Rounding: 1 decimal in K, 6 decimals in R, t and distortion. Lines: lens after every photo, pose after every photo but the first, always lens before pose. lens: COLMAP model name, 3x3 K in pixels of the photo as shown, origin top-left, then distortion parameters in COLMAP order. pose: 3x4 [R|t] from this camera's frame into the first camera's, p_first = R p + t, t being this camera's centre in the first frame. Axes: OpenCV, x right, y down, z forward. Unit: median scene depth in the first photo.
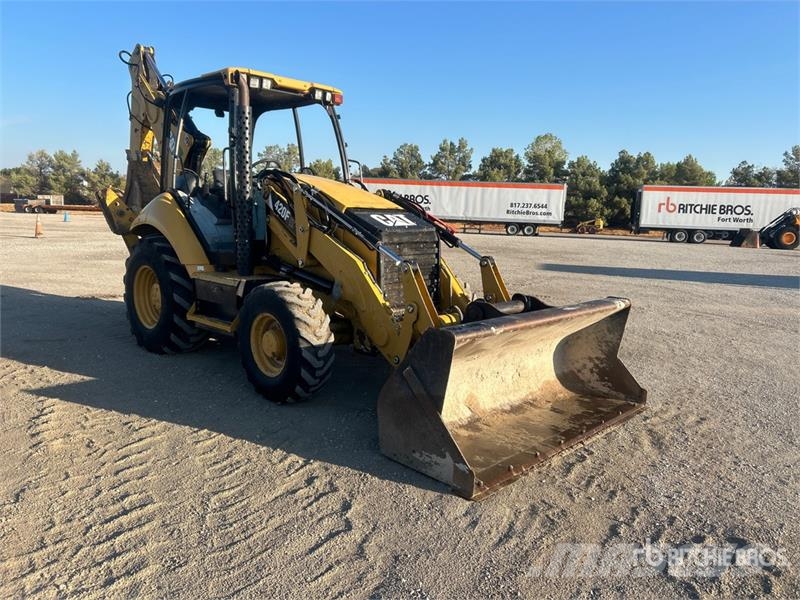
lens RADIAL K [[595.5, 0, 402.6], [0, 595.5, 299.5], [0, 0, 1]] dist [0.082835, -0.099772]
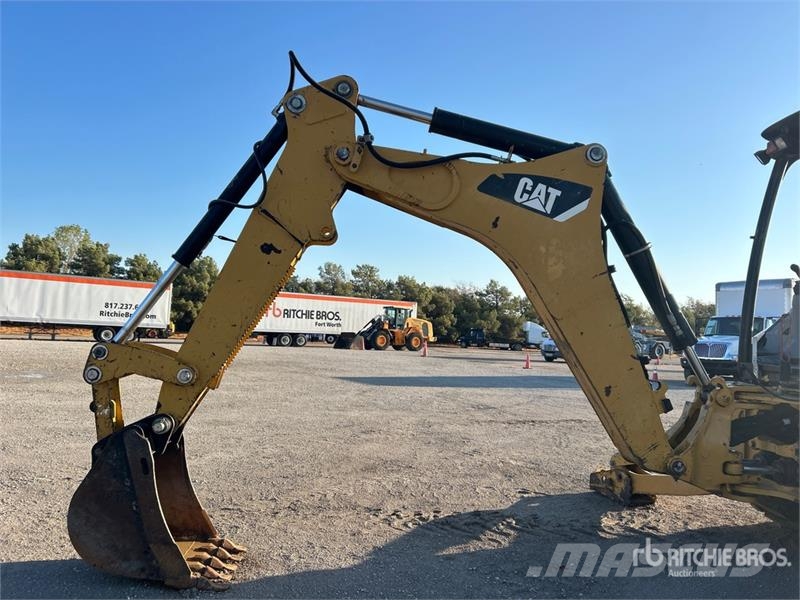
lens RADIAL K [[595.5, 0, 402.6], [0, 595.5, 299.5], [0, 0, 1]] dist [0.082835, -0.099772]
pose [[0.693659, 0.031177, 0.719628, -0.139254], [0.088737, 0.987754, -0.128329, -0.023580], [-0.714816, 0.152875, 0.682398, 0.144049]]
